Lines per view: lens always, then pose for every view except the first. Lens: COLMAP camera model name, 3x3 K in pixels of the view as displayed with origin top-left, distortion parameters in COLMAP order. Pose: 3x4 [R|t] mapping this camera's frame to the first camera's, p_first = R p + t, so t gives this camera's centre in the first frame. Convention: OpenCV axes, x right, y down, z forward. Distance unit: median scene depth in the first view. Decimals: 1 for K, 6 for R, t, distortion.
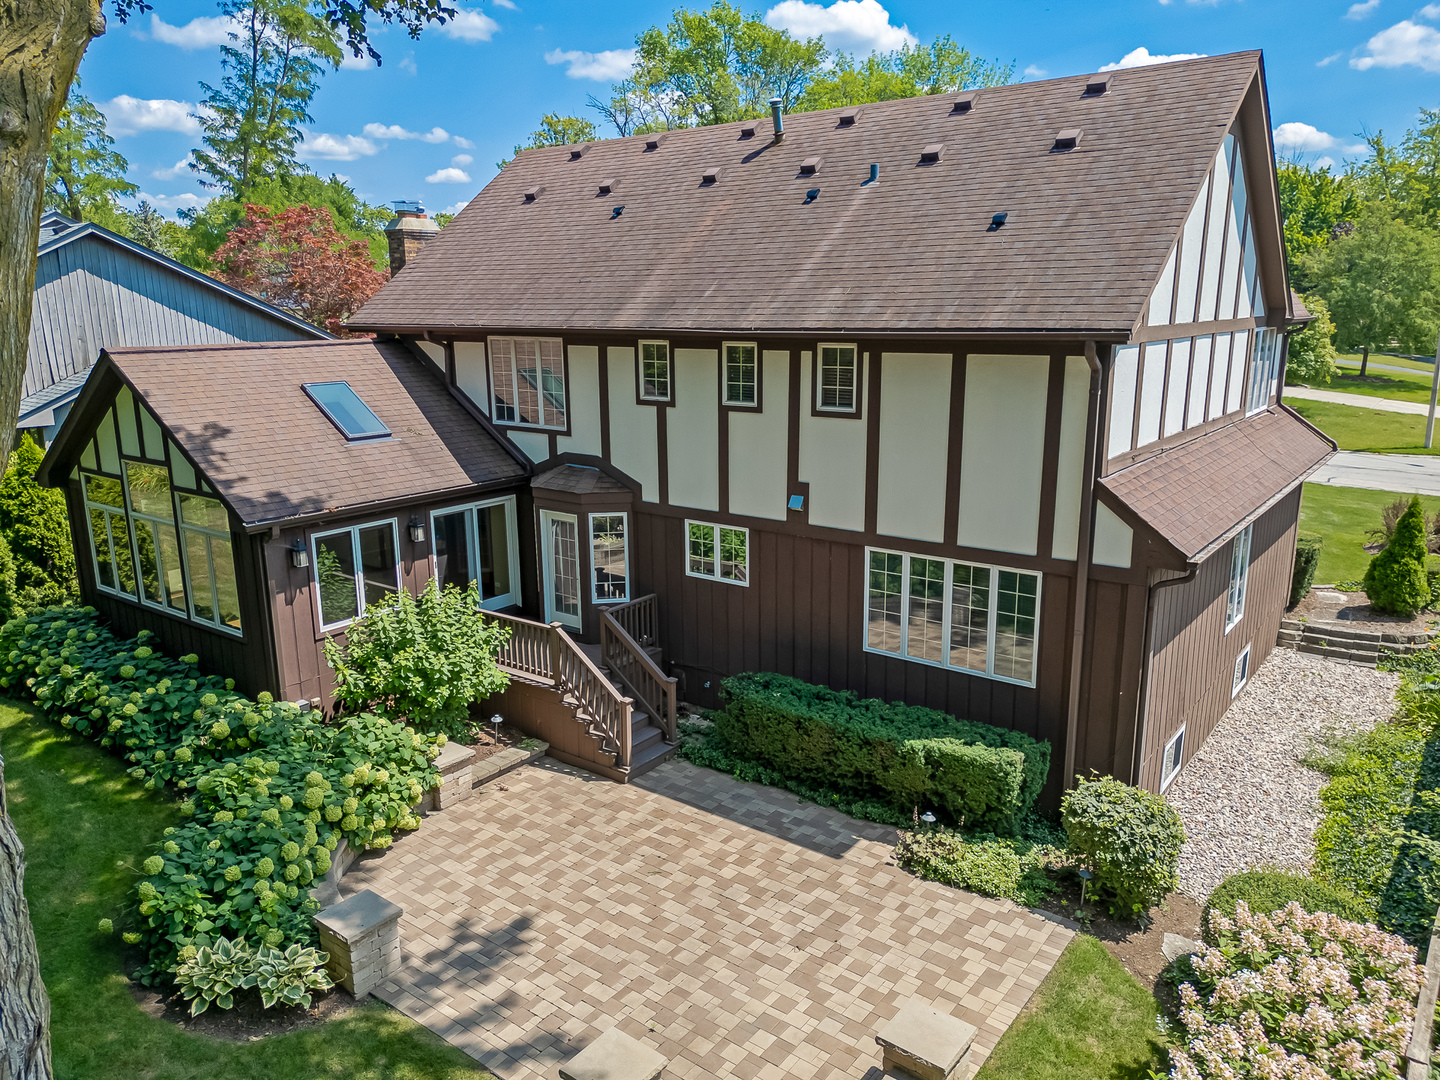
lens RADIAL K [[1022.2, 0, 713.5], [0, 1022.2, 540.2], [0, 0, 1]] dist [0.040183, -0.004881]
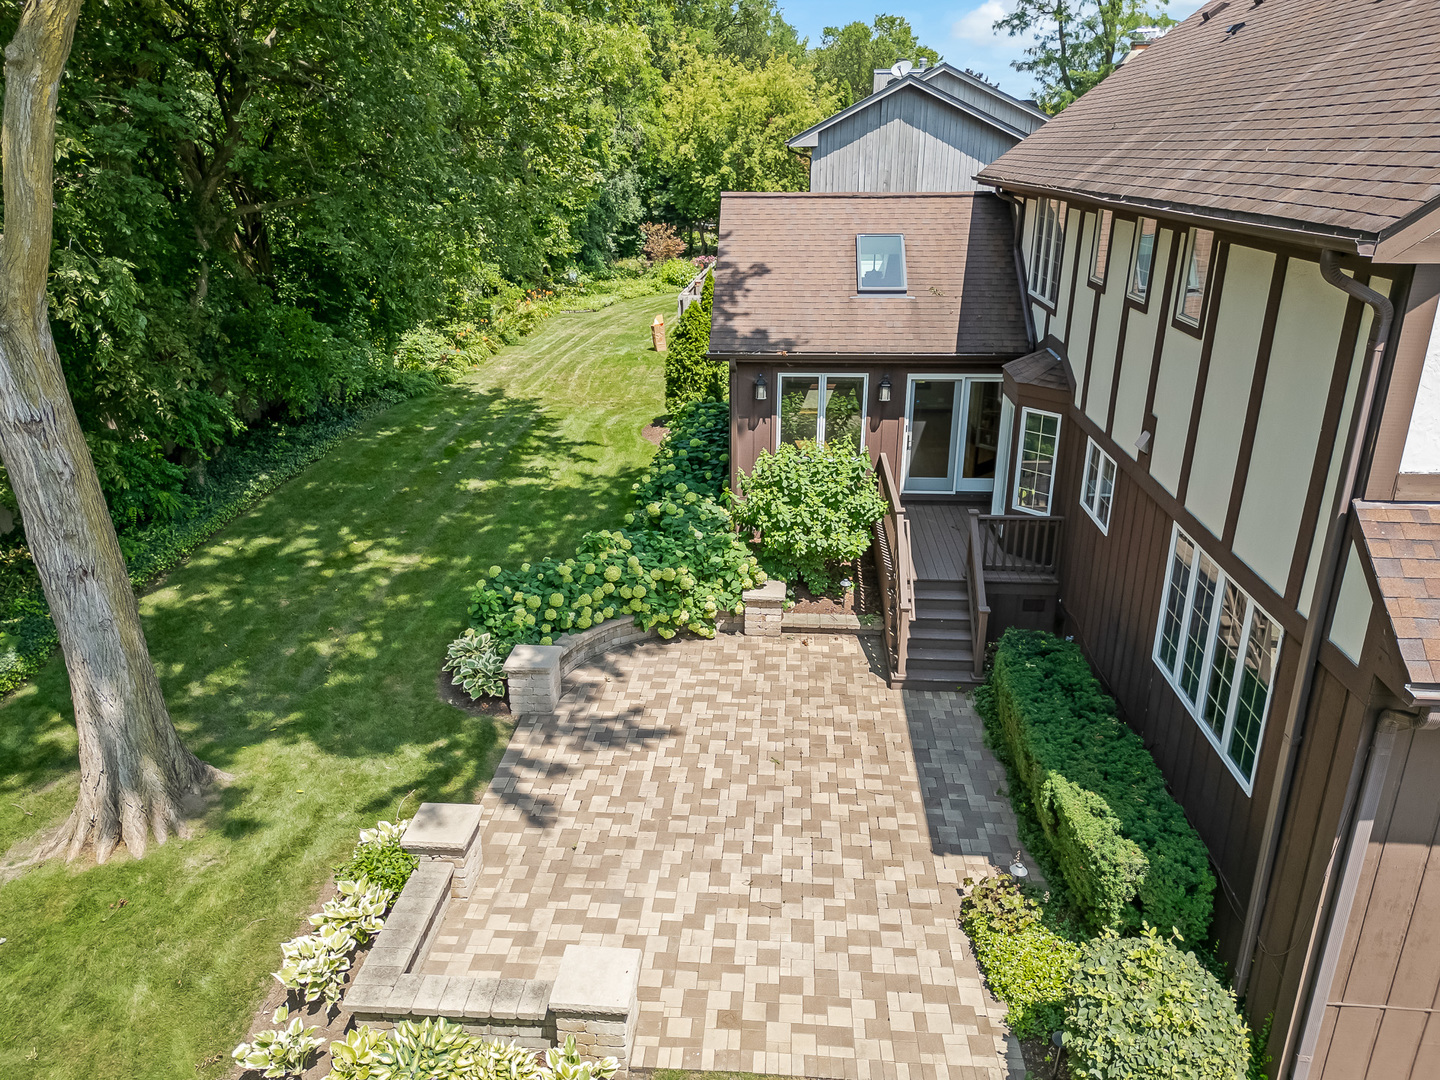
lens RADIAL K [[1022.2, 0, 713.5], [0, 1022.2, 540.2], [0, 0, 1]] dist [0.040183, -0.004881]
pose [[0.544557, 0.303051, -0.782060, 0.498388], [-0.189490, 0.952785, 0.237263, -0.082861], [0.817038, 0.018989, 0.576271, 0.302856]]
